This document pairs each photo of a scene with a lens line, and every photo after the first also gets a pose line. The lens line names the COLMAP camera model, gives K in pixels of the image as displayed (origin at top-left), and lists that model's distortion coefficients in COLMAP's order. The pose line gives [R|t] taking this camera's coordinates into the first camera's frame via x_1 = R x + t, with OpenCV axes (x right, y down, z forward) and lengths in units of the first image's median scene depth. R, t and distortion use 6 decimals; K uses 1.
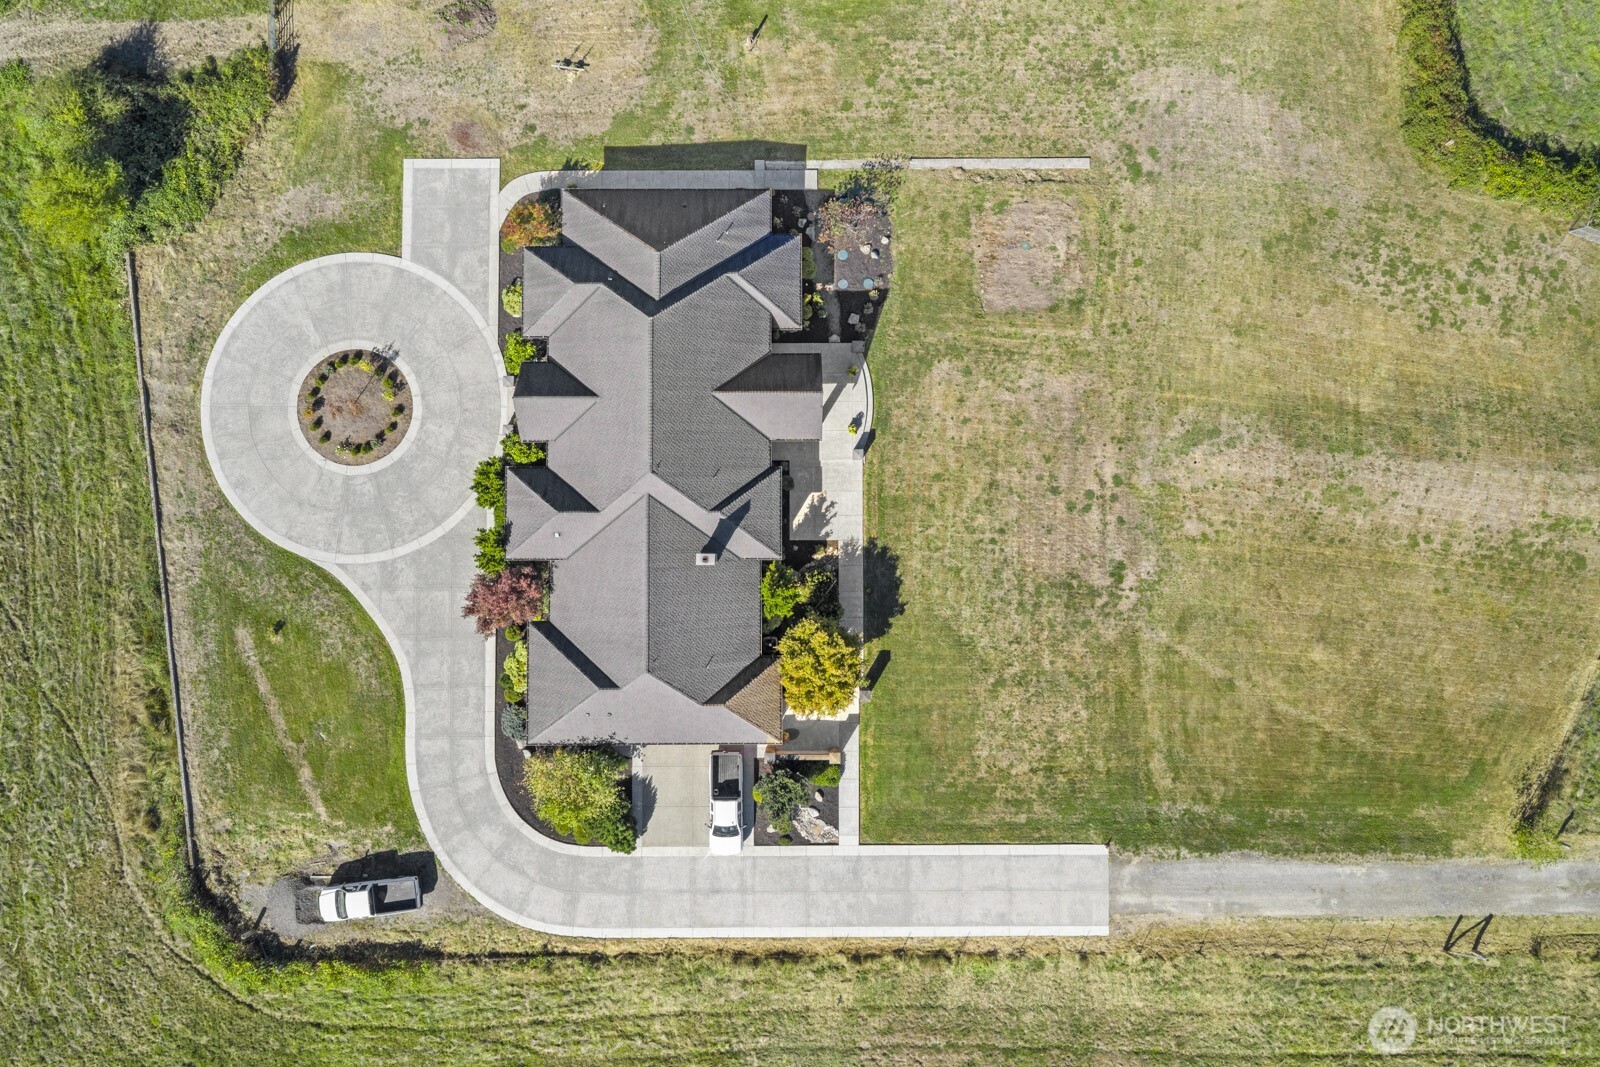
lens RADIAL K [[1310.5, 0, 800.0], [0, 1310.5, 533.5], [0, 0, 1]] dist [0.034335, -0.001998]
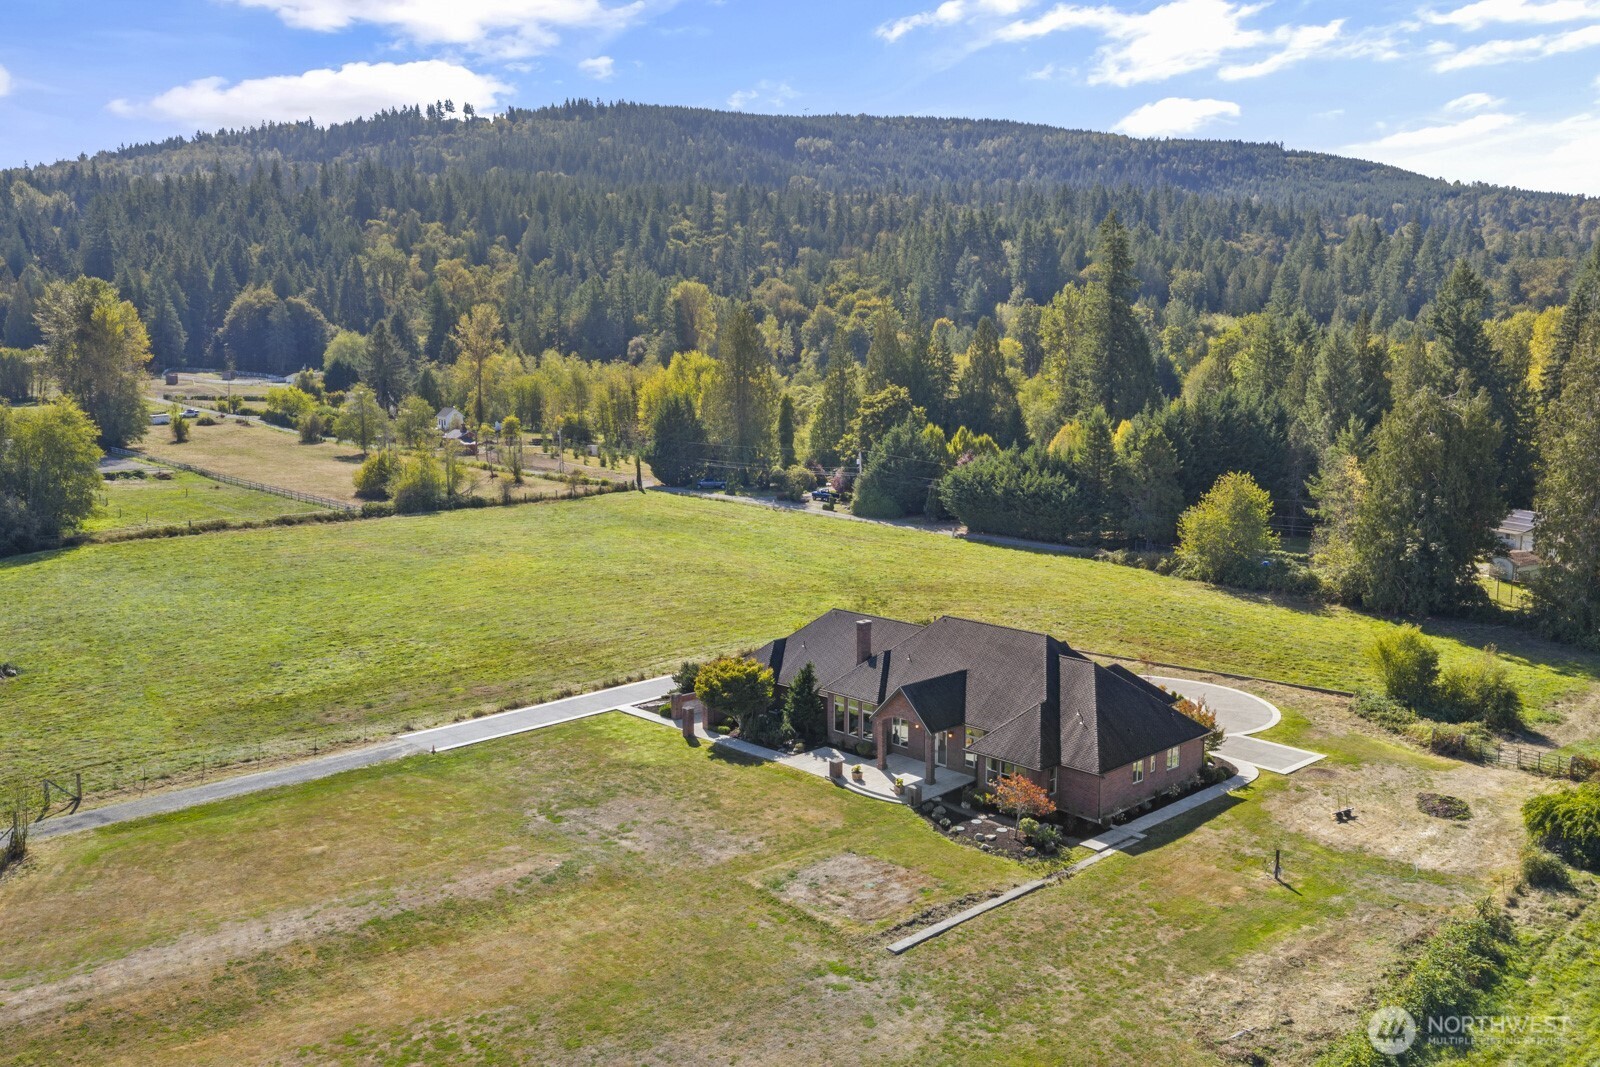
lens RADIAL K [[1310.5, 0, 800.0], [0, 1310.5, 533.5], [0, 0, 1]] dist [0.034335, -0.001998]
pose [[-0.733380, 0.096348, -0.672956, 0.732103], [-0.679304, -0.065359, 0.730941, -0.772345], [0.026441, 0.993199, 0.113383, 0.688249]]
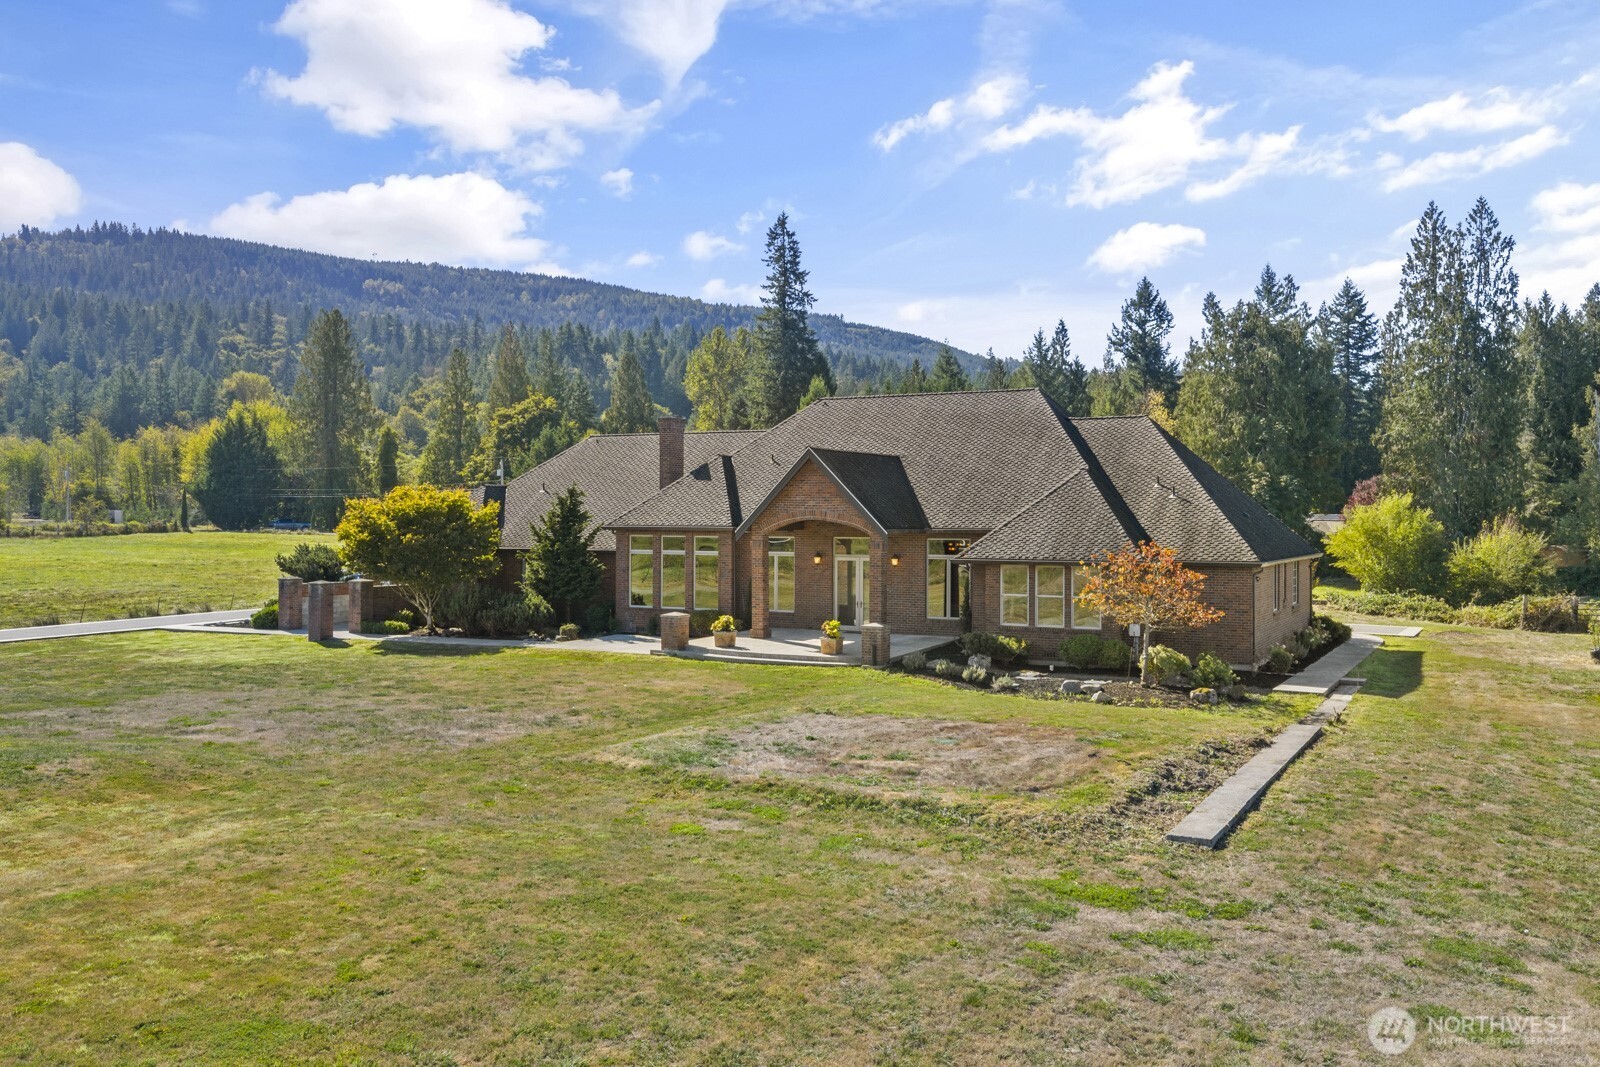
lens RADIAL K [[1334.9, 0, 797.3], [0, 1334.9, 516.7], [0, 0, 1]] dist [0.002286, 0.010416]
pose [[-0.486833, -0.001154, -0.873495, 0.447872], [-0.873099, 0.030744, 0.486572, -0.335529], [0.026293, 0.999527, -0.015975, 0.953424]]
